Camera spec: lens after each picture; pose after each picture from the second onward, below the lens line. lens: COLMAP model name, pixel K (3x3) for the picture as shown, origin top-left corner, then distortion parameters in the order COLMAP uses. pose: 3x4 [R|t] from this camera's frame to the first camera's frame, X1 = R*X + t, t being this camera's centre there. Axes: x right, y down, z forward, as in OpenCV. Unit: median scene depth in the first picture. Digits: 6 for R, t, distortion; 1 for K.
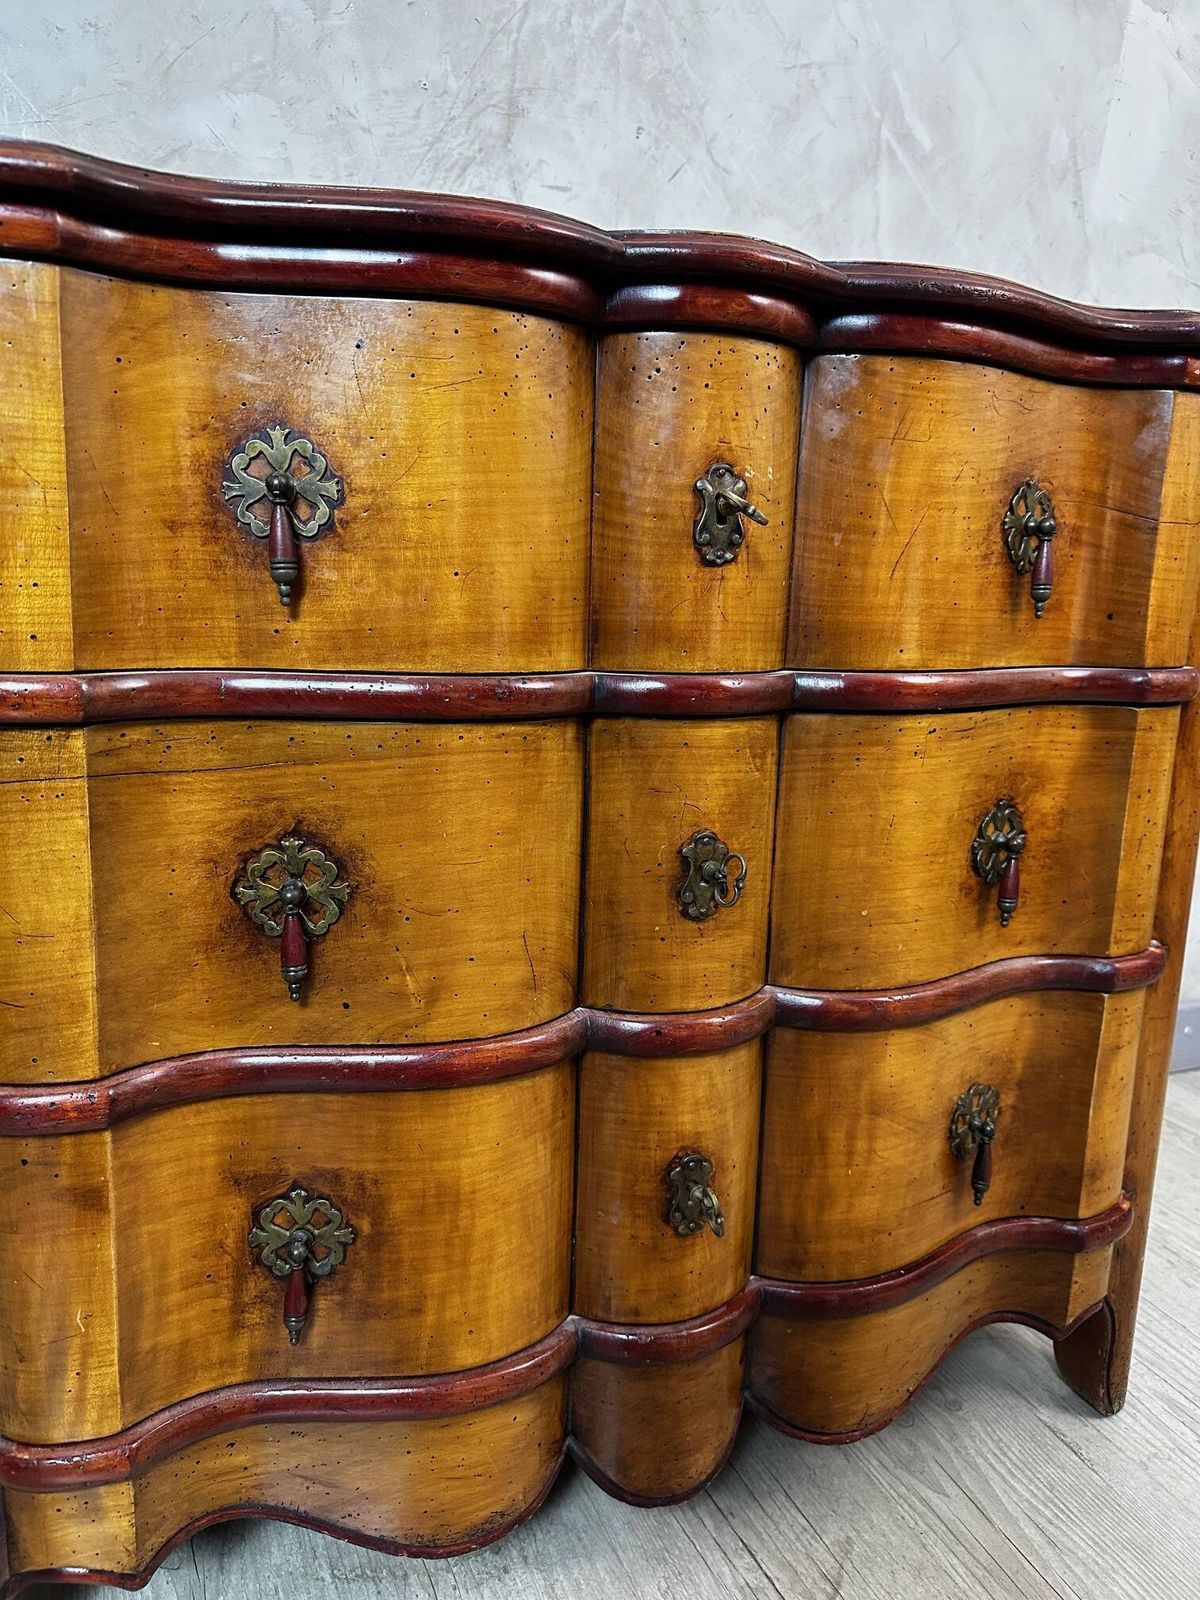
lens RADIAL K [[1144.8, 0, 587.0], [0, 1144.8, 799.8], [0, 0, 1]] dist [-0.003483, -0.012292]
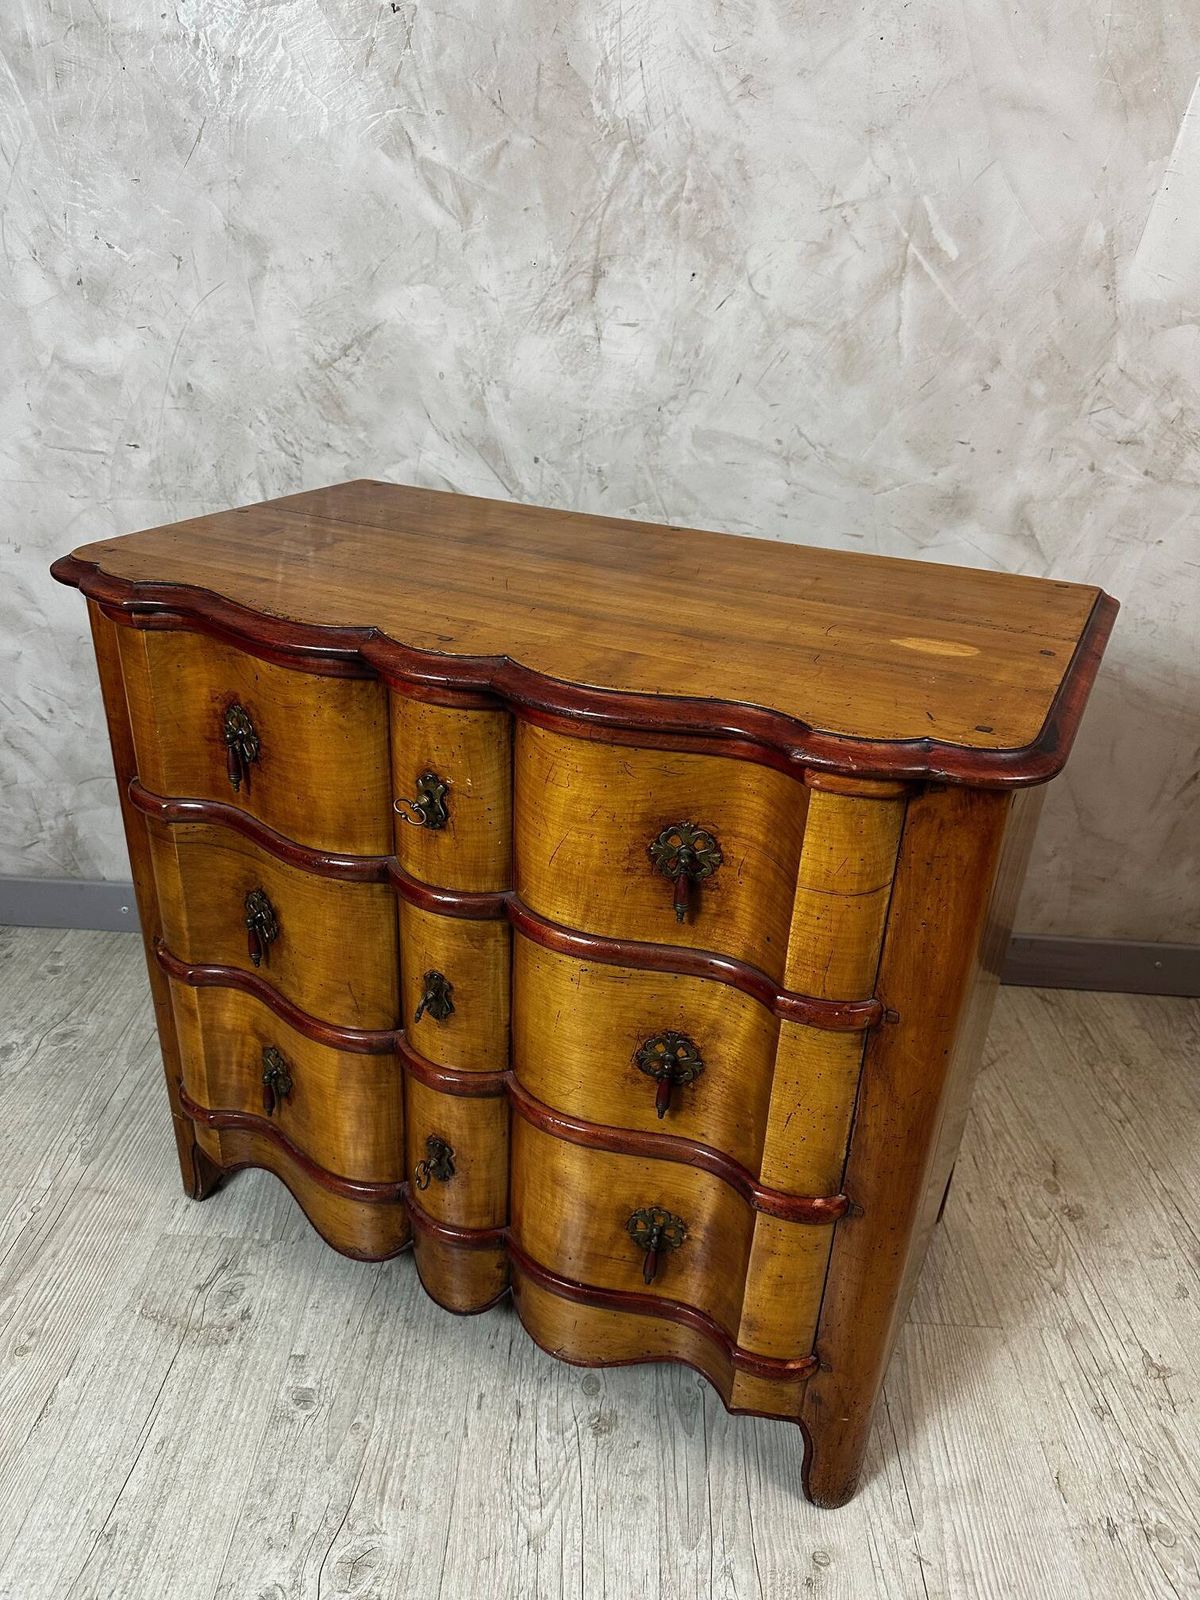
lens RADIAL K [[1144.8, 0, 587.6], [0, 1144.8, 805.4], [0, 0, 1]] dist [-0.003483, -0.012292]
pose [[0.914037, 0.186552, -0.360186, 0.785119], [-0.089371, 0.958765, 0.269782, -0.484581], [0.395662, -0.214401, 0.893020, -0.597765]]
